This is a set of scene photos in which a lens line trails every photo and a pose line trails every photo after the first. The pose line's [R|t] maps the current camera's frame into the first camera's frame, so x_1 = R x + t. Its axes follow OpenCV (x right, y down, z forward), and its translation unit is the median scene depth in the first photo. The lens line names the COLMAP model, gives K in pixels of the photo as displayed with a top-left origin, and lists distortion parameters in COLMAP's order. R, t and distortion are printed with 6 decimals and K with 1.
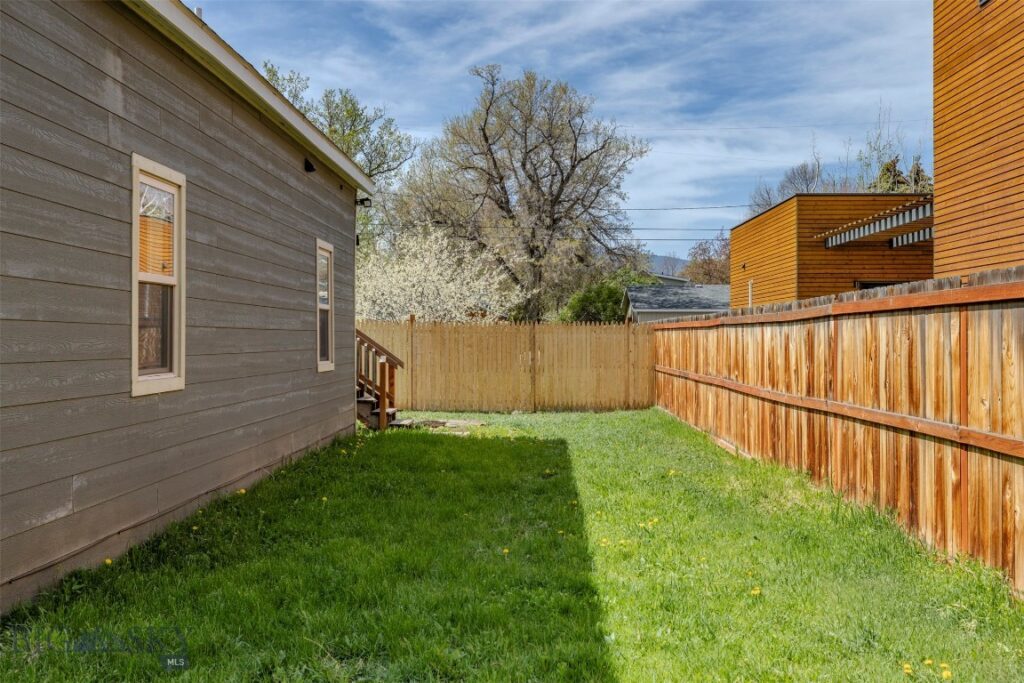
lens RADIAL K [[994.4, 0, 517.0], [0, 994.4, 343.4], [0, 0, 1]] dist [-0.000190, 0.000000]
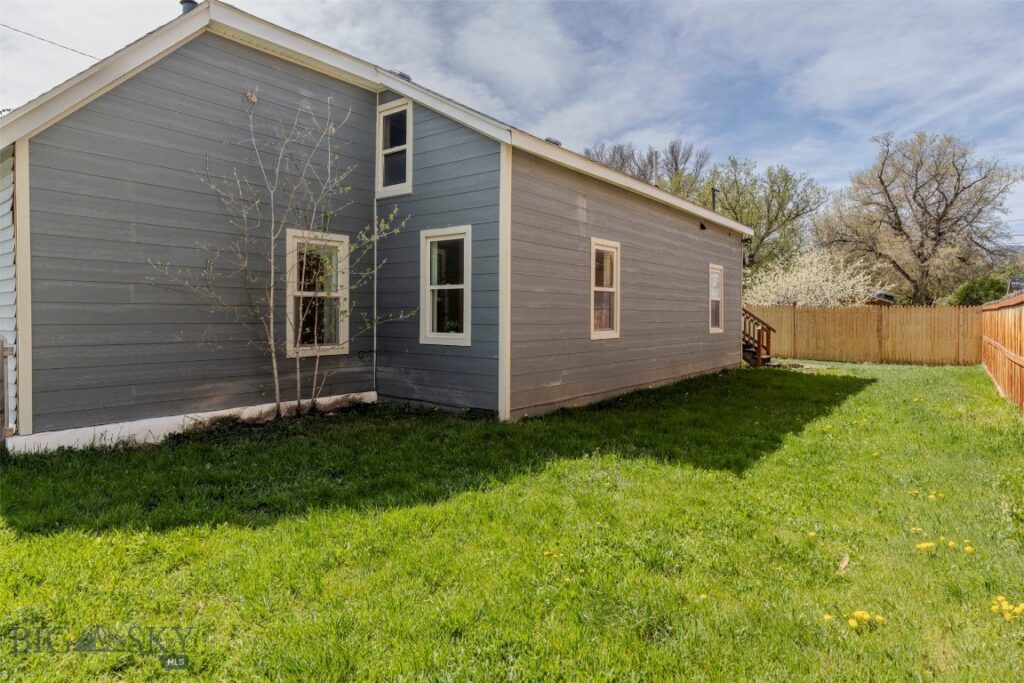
lens RADIAL K [[592.8, 0, 511.4], [0, 592.8, 335.5], [0, 0, 1]] dist [0.002778, 0.000887]
pose [[0.796236, 0.023555, -0.604527, 0.143720], [-0.006566, 0.999519, 0.030298, 0.000777], [0.604950, -0.020155, 0.796008, -0.109872]]
